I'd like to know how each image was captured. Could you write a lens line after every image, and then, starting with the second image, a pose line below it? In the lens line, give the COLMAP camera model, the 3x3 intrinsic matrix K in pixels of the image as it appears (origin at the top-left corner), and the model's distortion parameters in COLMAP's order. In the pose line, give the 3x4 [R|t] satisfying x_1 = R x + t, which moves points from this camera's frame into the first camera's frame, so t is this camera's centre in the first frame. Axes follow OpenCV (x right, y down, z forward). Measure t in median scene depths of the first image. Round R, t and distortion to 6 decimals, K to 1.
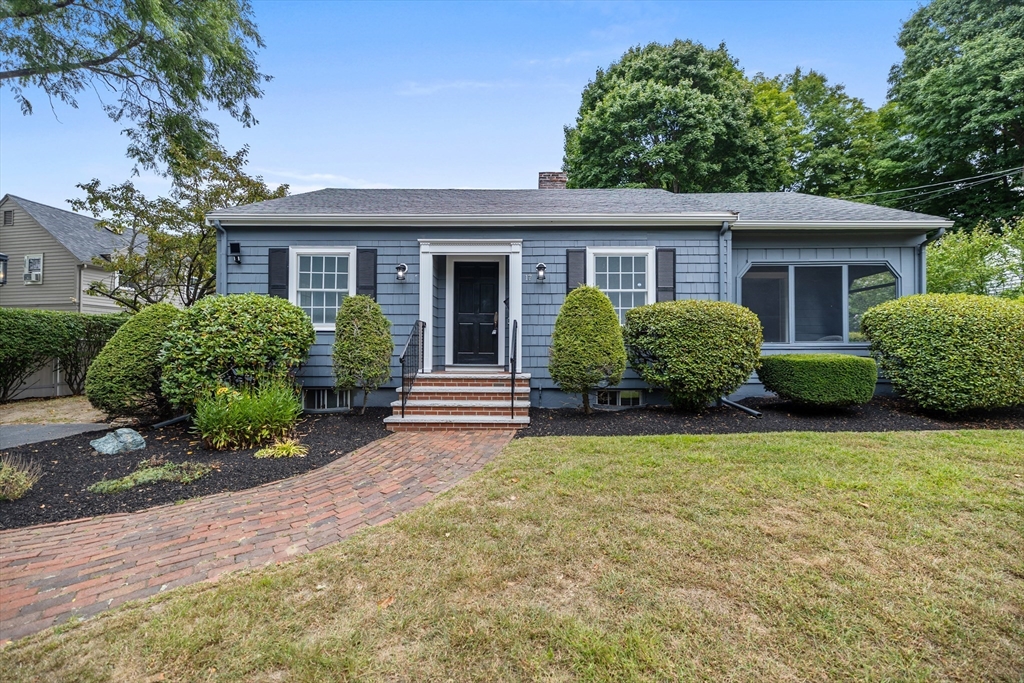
lens RADIAL K [[422.9, 0, 512.8], [0, 422.9, 352.7], [0, 0, 1]] dist [0.001586, -0.000044]
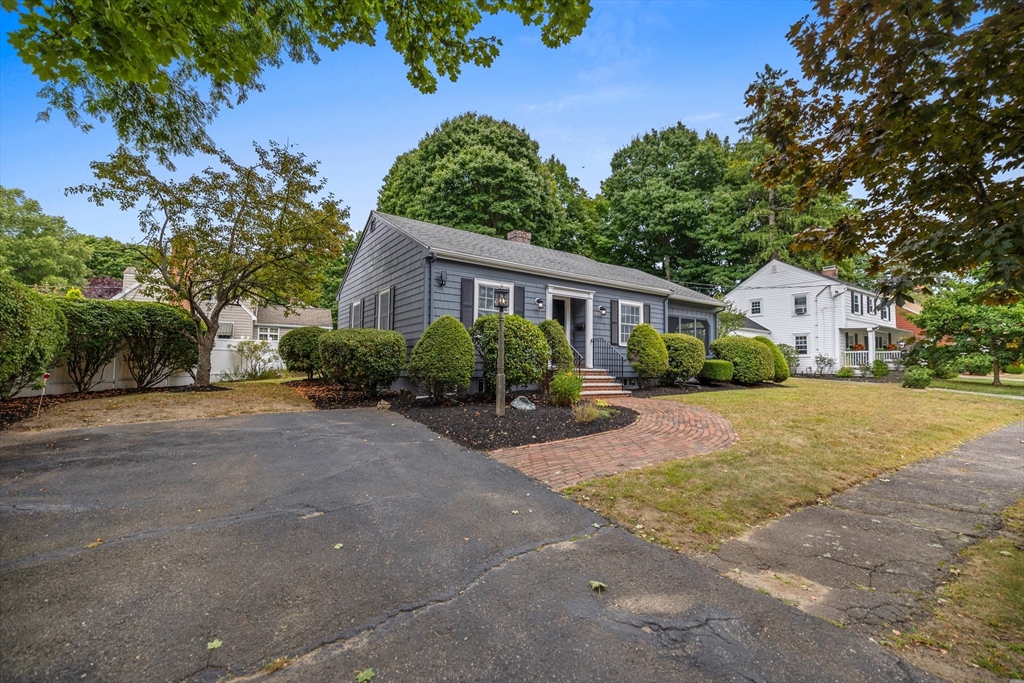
lens RADIAL K [[429.0, 0, 521.2], [0, 429.0, 339.7], [0, 0, 1]] dist [0.000960, 0.000021]
pose [[0.814461, 0.045036, 0.578468, -1.212537], [-0.009159, 0.997857, -0.064792, 0.044620], [-0.580146, 0.047472, 0.813128, -0.241645]]
